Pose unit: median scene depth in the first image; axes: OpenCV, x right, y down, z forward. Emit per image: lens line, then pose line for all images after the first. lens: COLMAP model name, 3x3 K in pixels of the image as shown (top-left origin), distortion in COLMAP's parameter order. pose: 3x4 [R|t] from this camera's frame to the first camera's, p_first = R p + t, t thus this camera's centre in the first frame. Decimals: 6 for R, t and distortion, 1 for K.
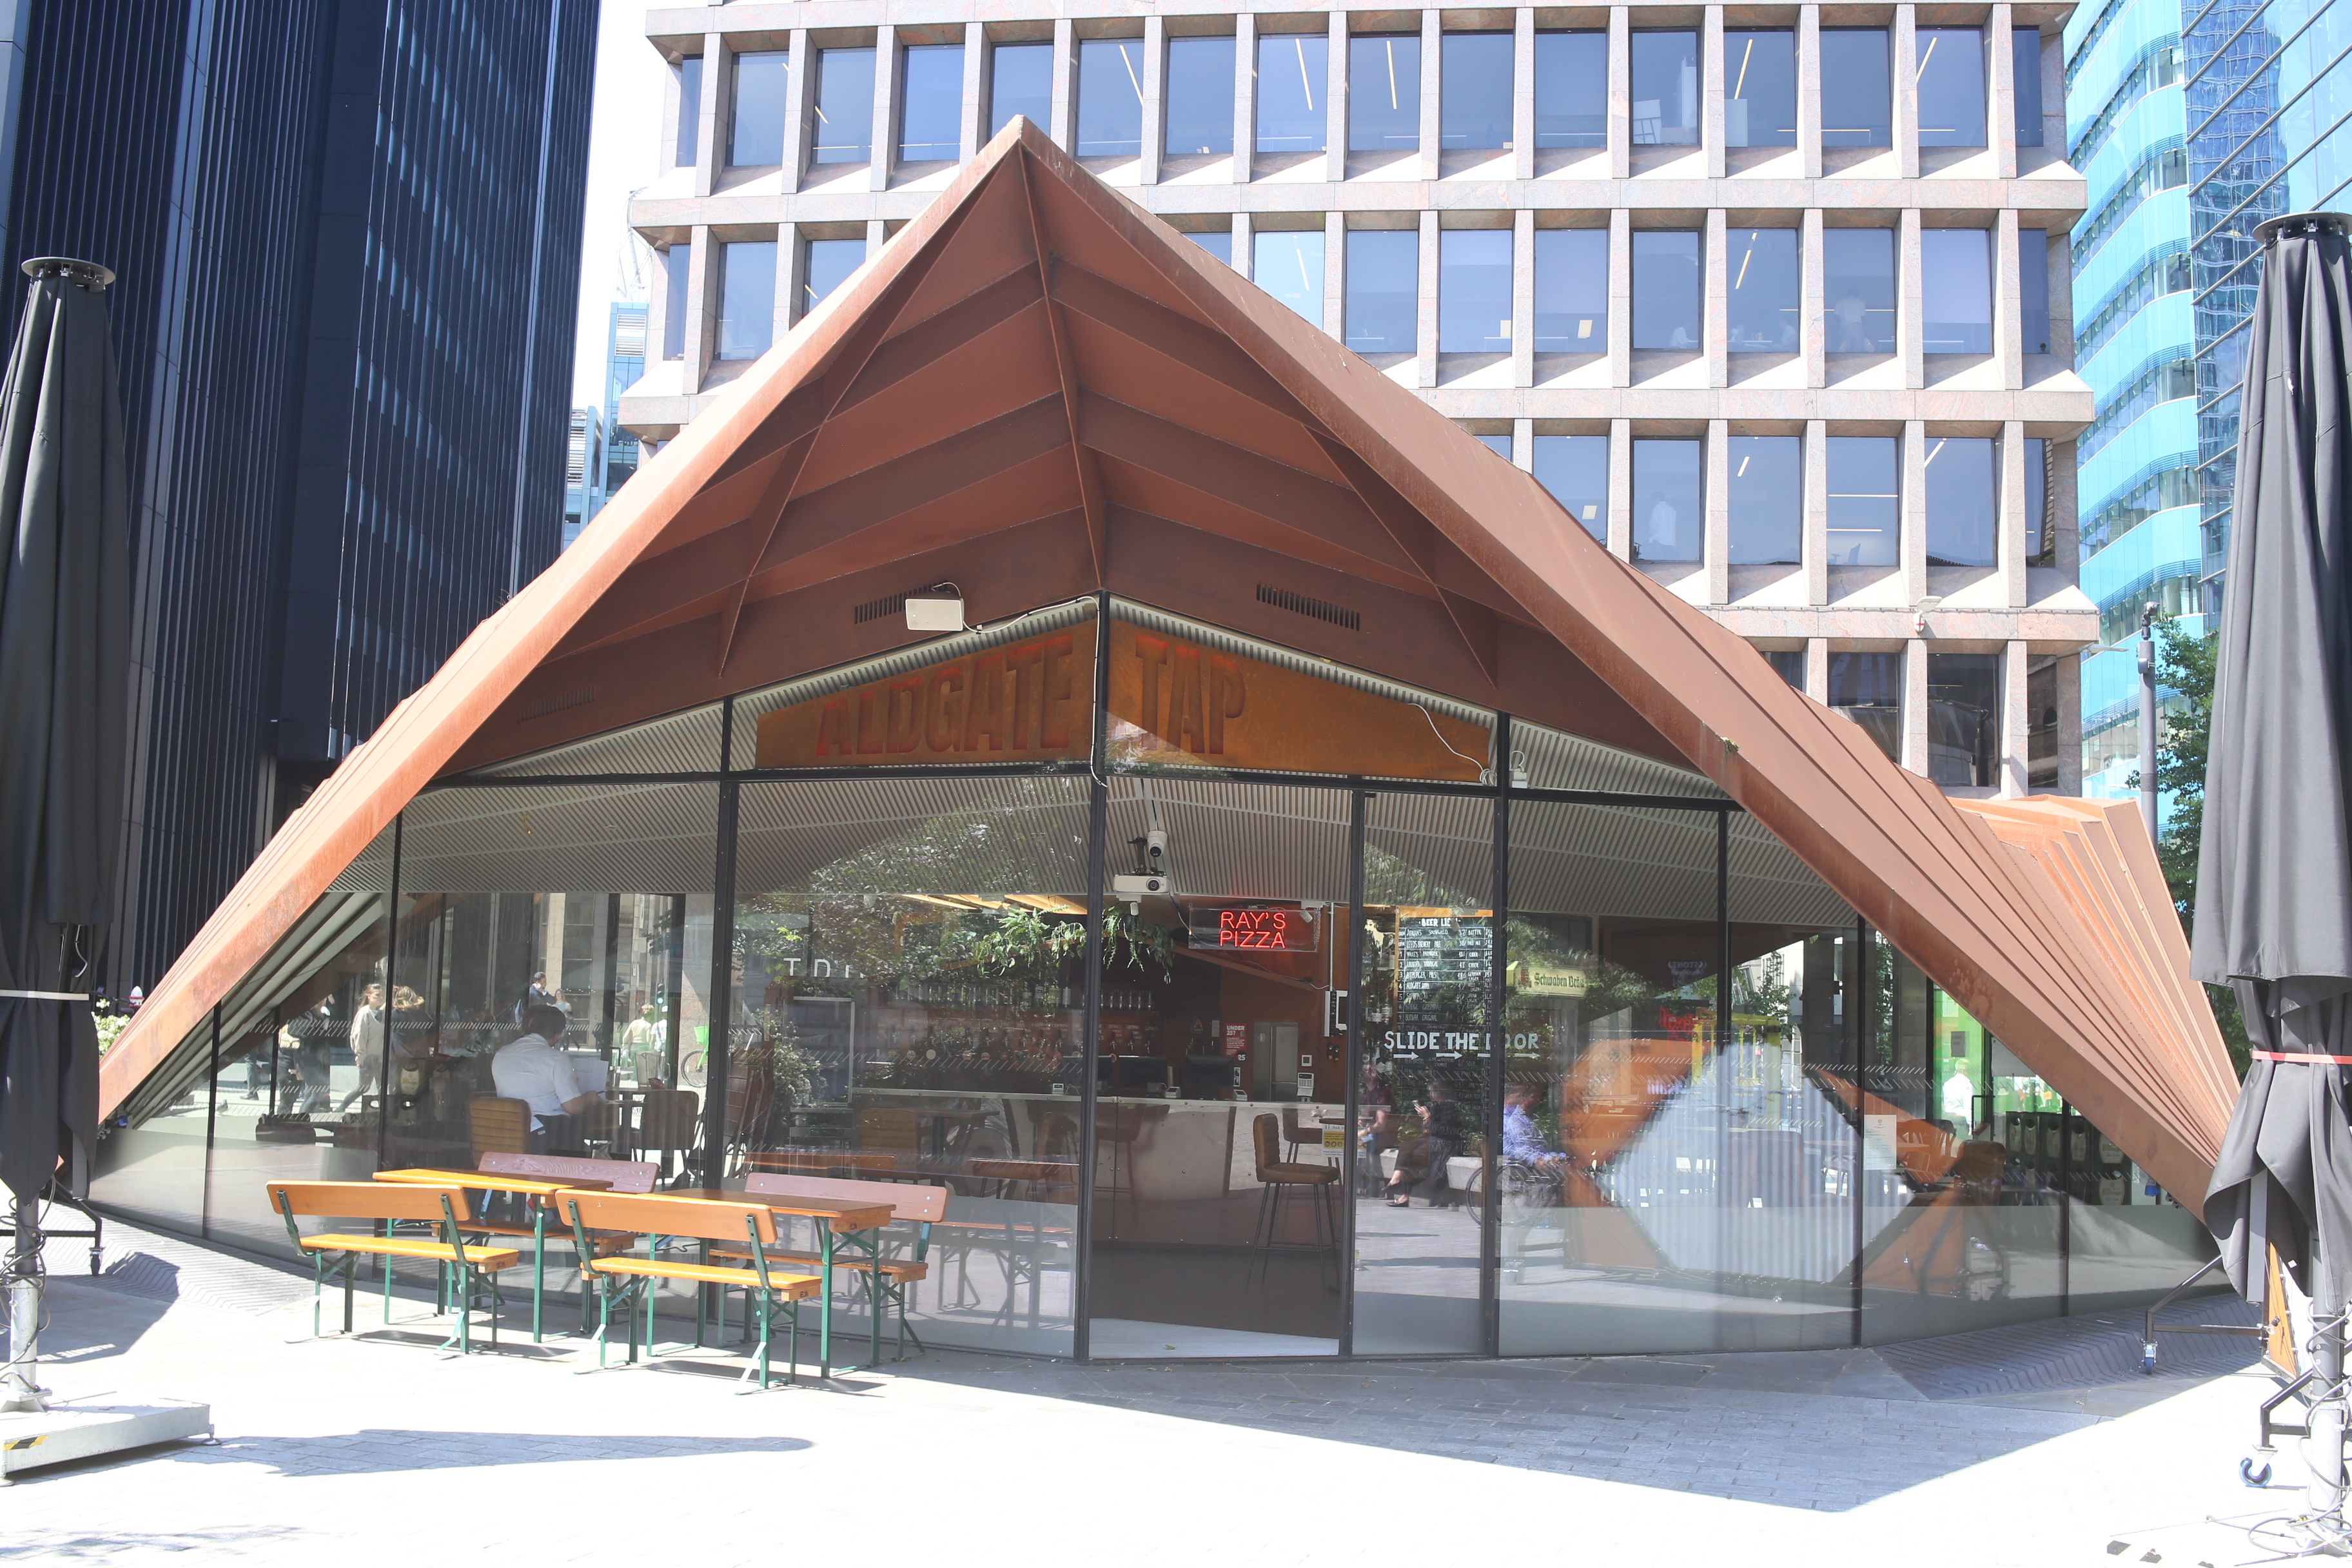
lens RADIAL K [[2396.1, 0, 1178.7], [0, 2396.1, 787.7], [0, 0, 1]] dist [-0.119647, 0.000000]
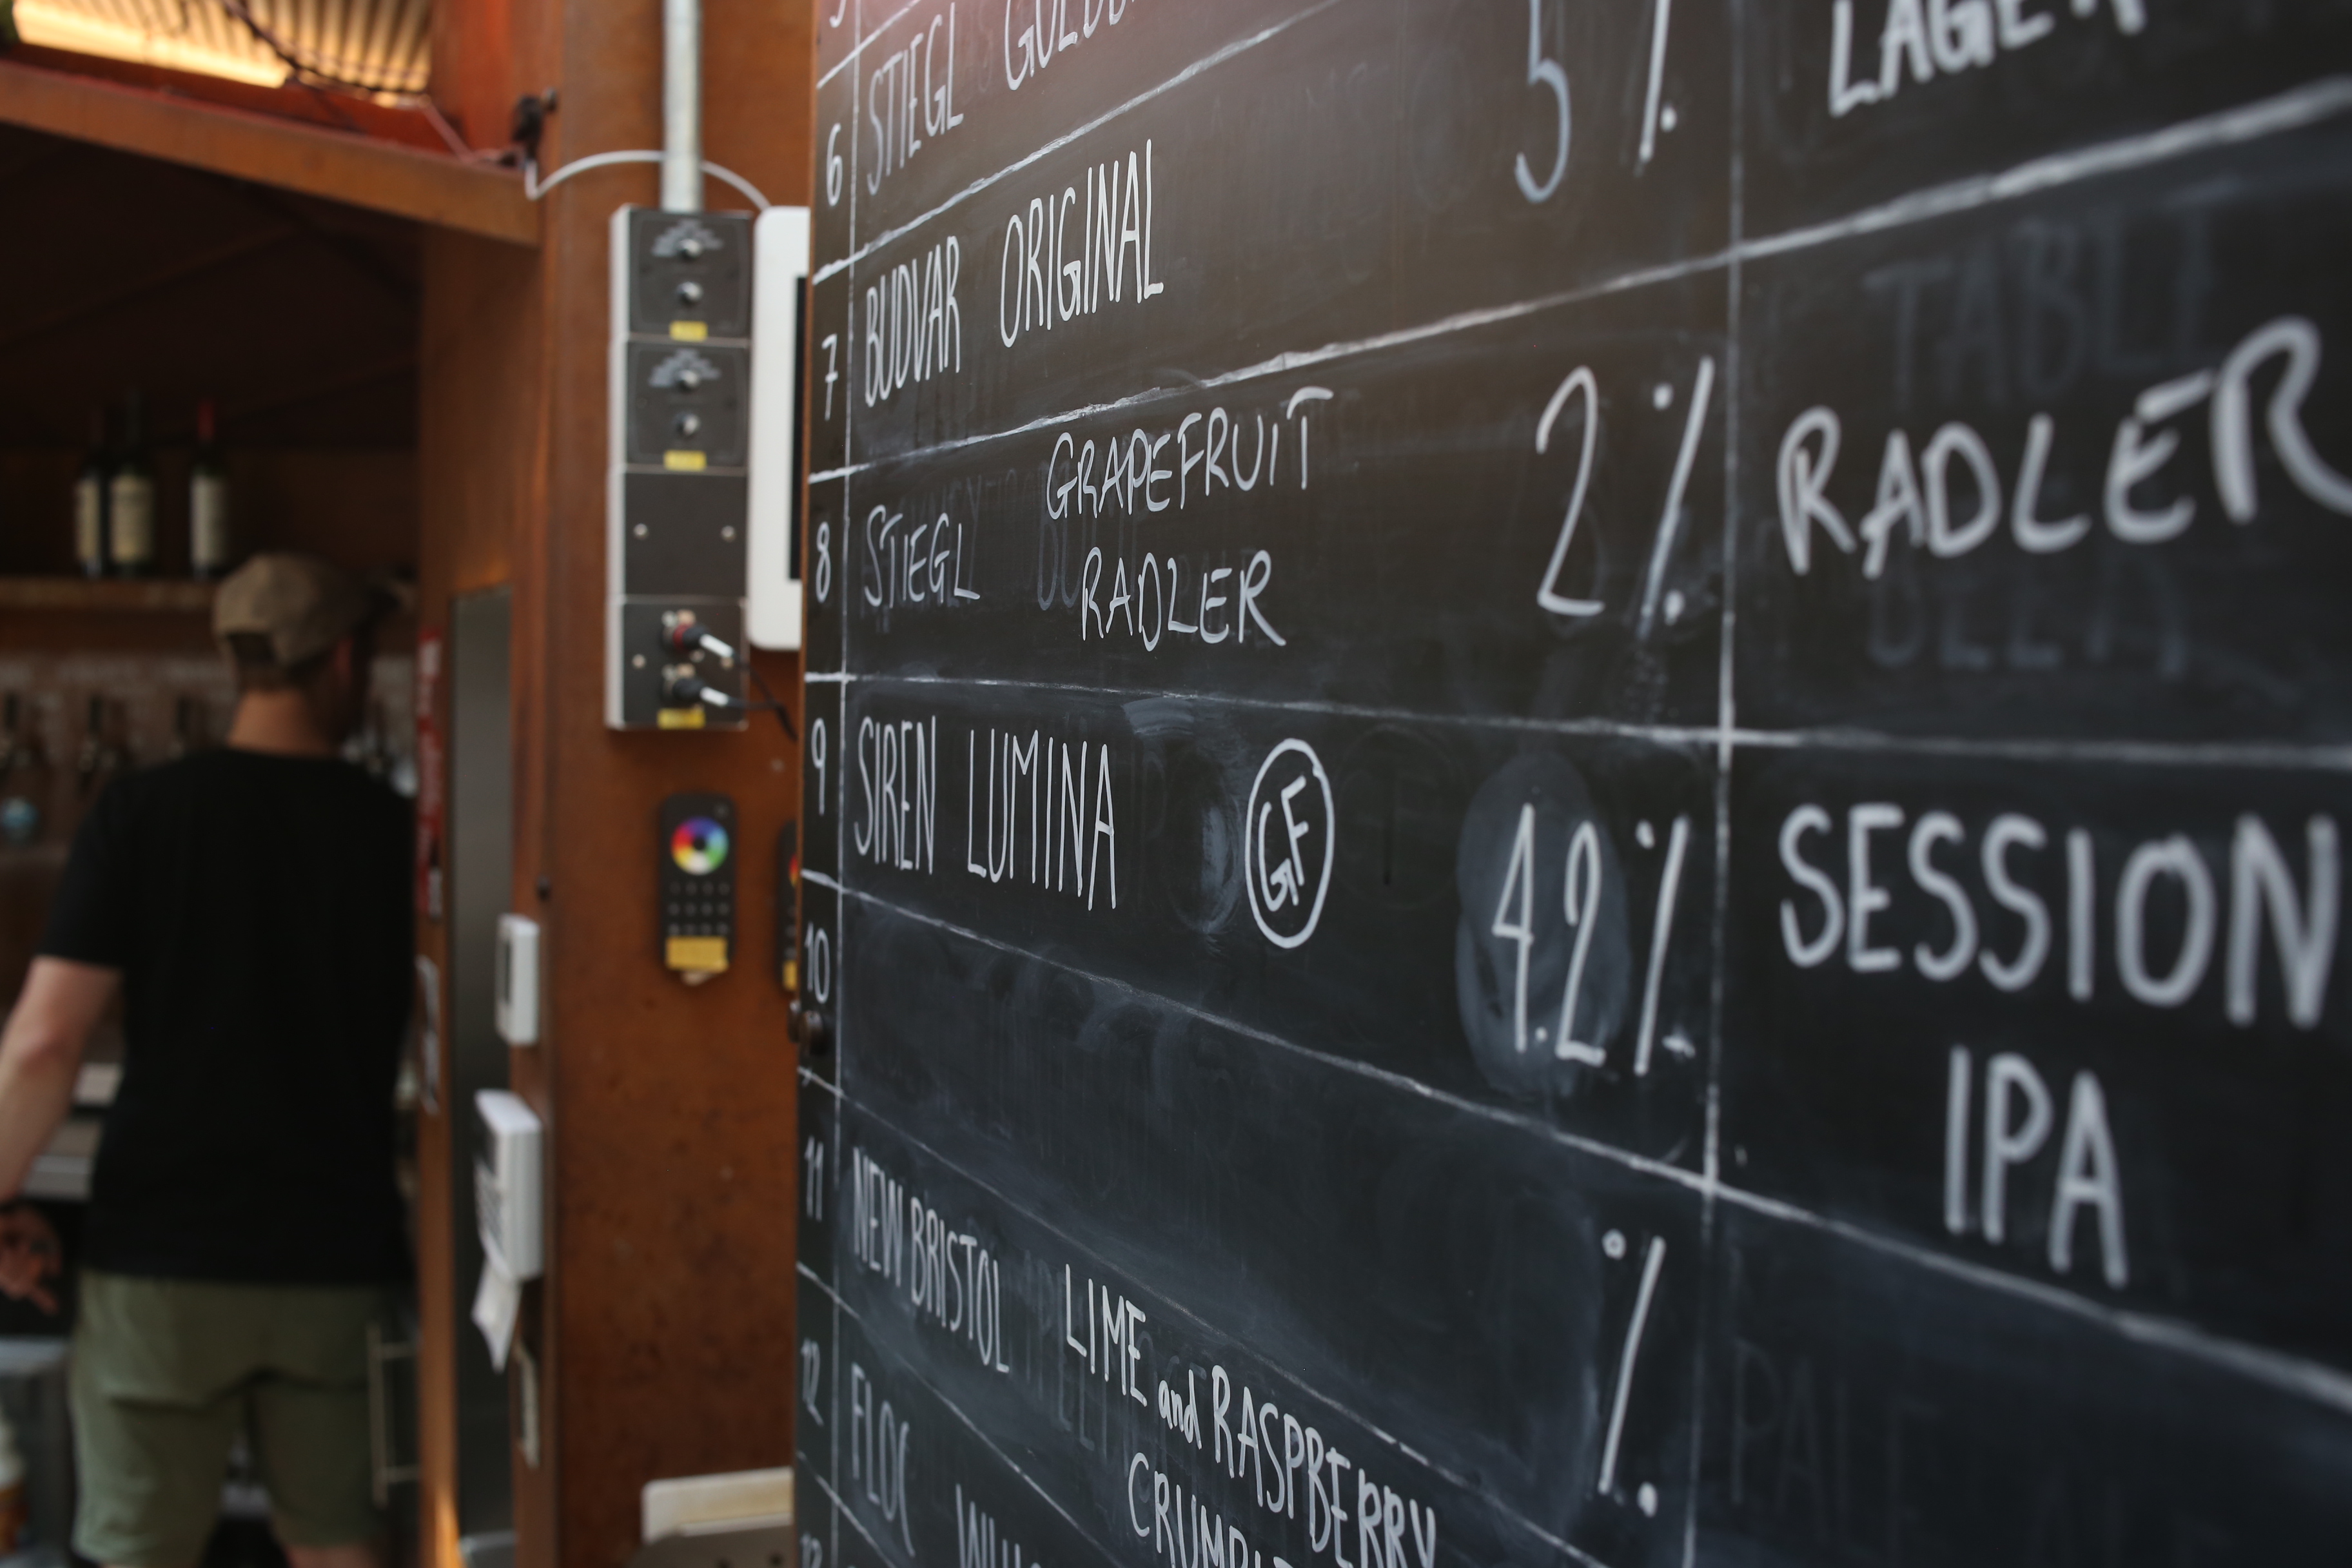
lens RADIAL K [[2396.1, 0, 1175.5], [0, 2396.1, 779.2], [0, 0, 1]] dist [-0.119647, 0.000000]
pose [[0.900122, 0.006466, -0.435590, 0.118044], [0.049286, 0.991959, 0.116571, 0.096002], [0.432841, -0.126397, 0.892565, 0.922976]]
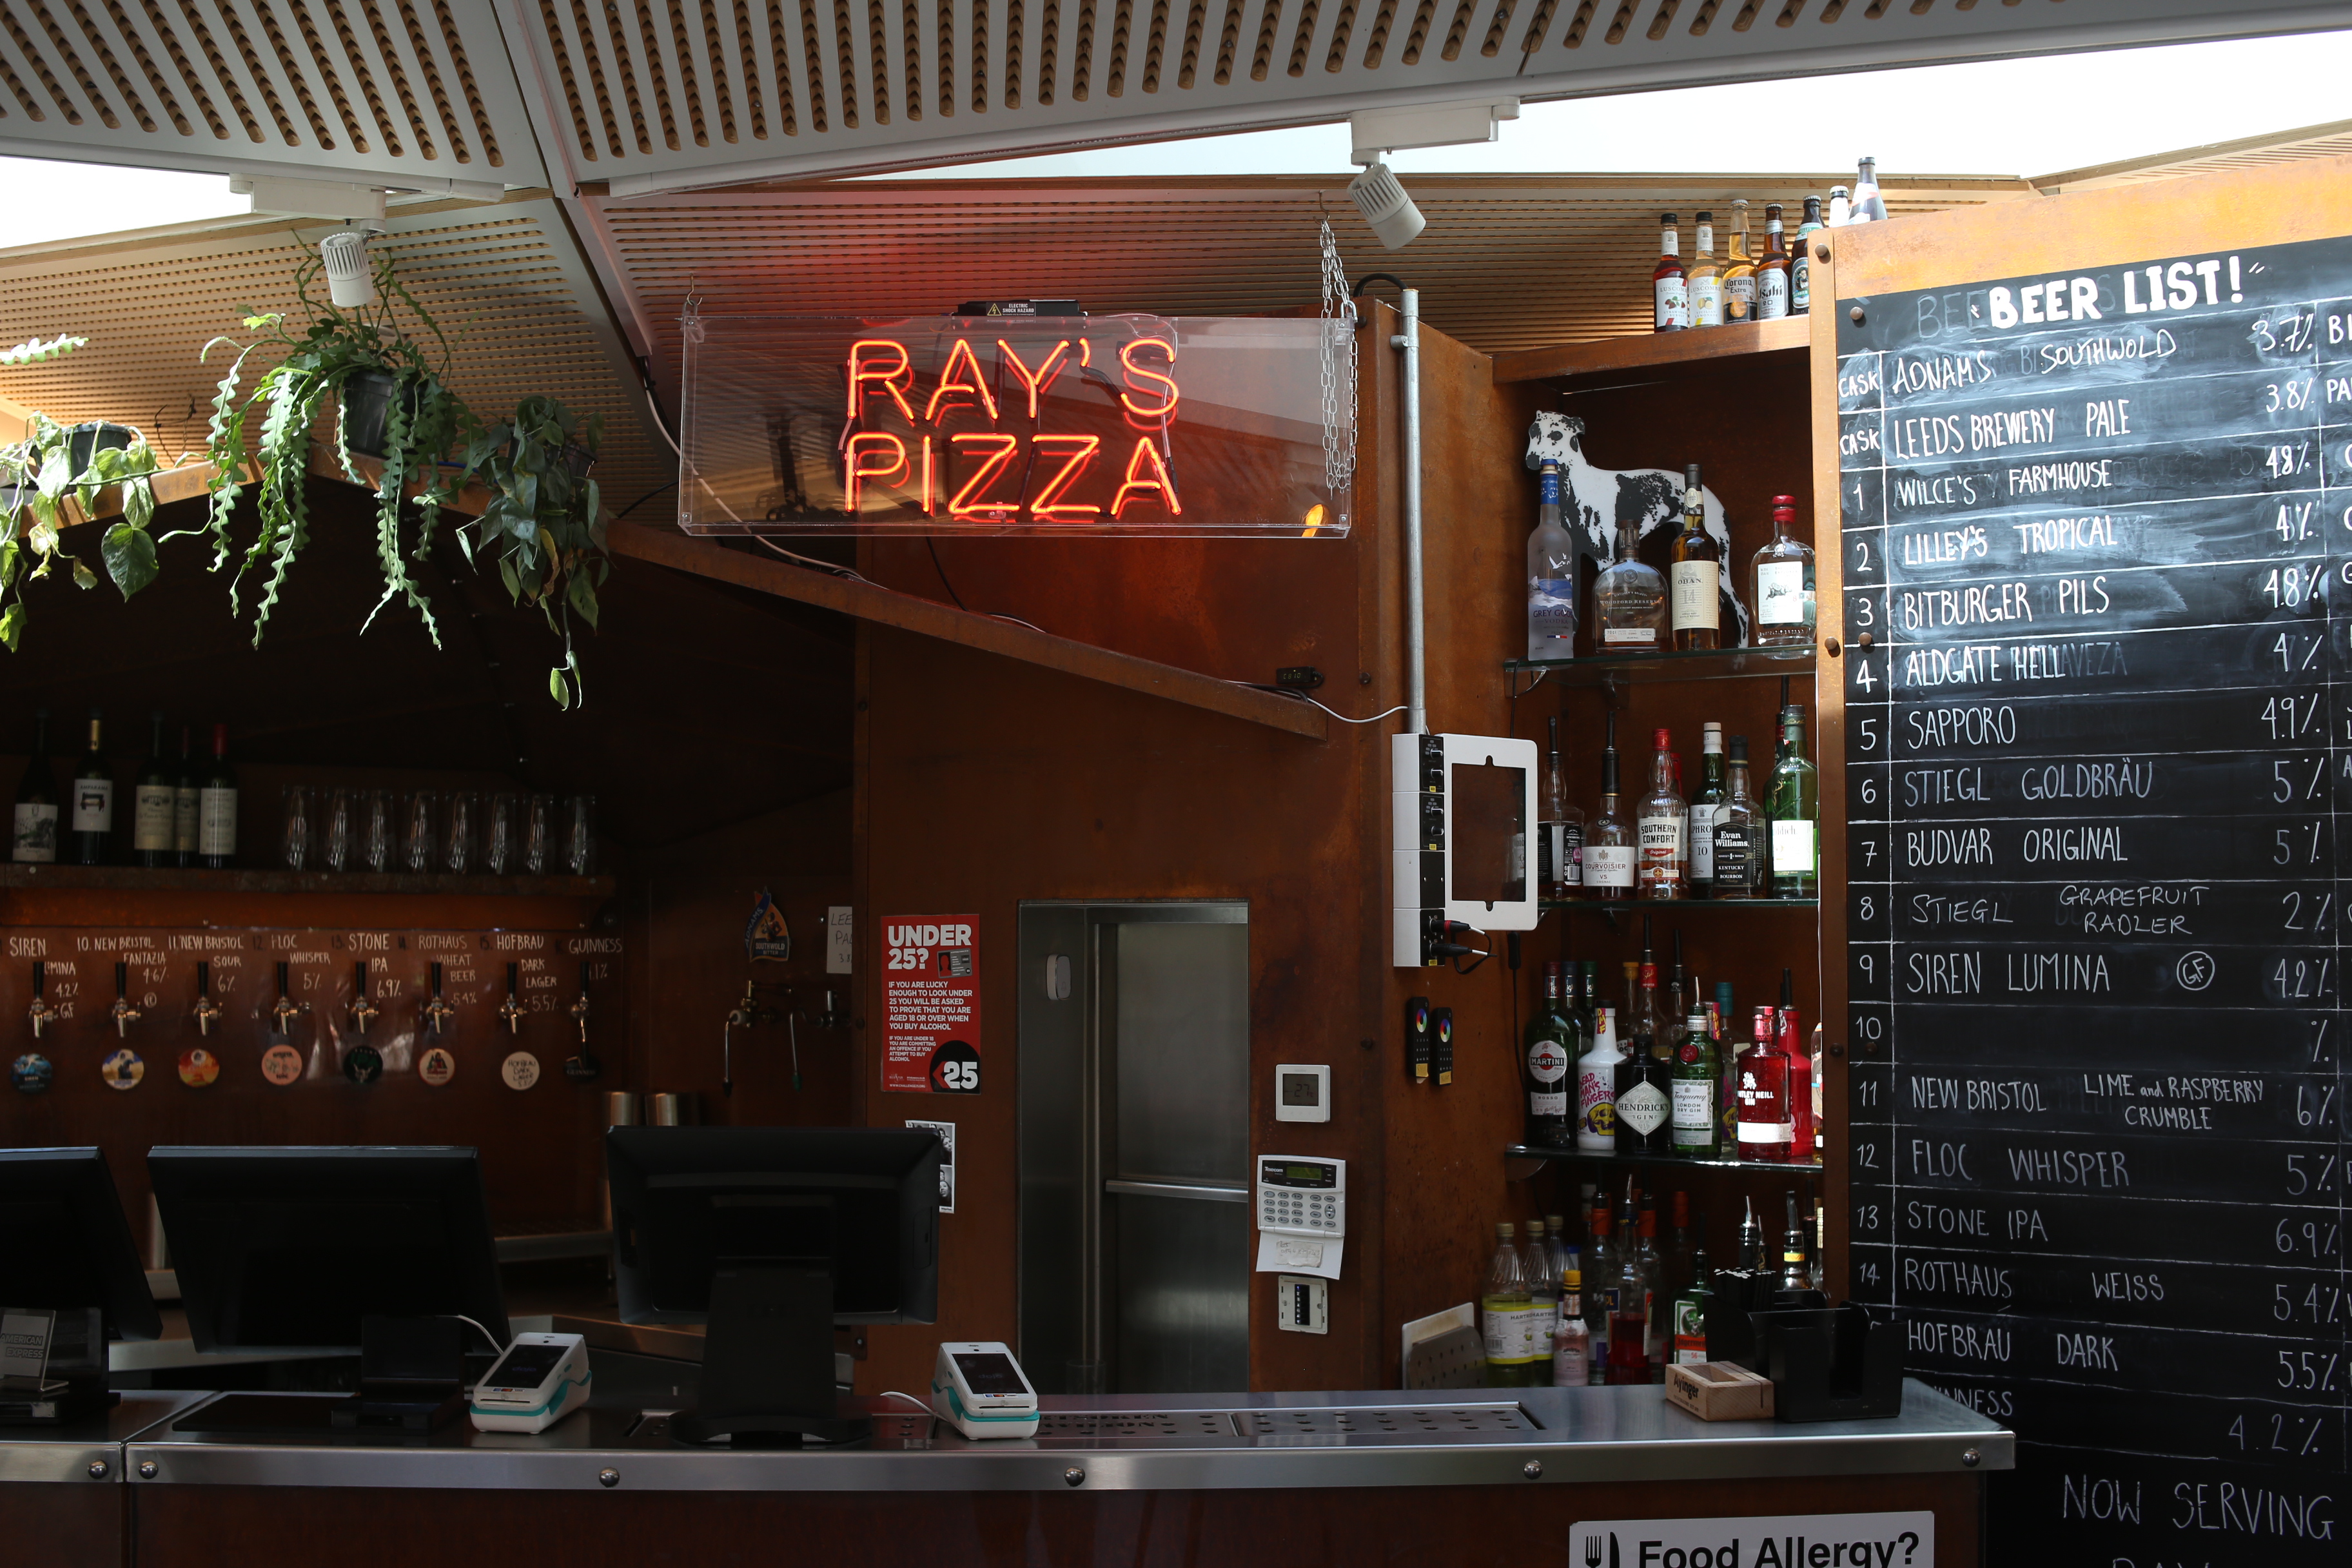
lens RADIAL K [[2396.1, 0, 1180.9], [0, 2396.1, 787.8], [0, 0, 1]] dist [-0.119647, 0.000000]
pose [[0.989472, -0.019630, 0.143385, 0.016160], [0.013940, 0.999079, 0.040579, 0.080723], [-0.144050, -0.038153, 0.988835, 0.804861]]
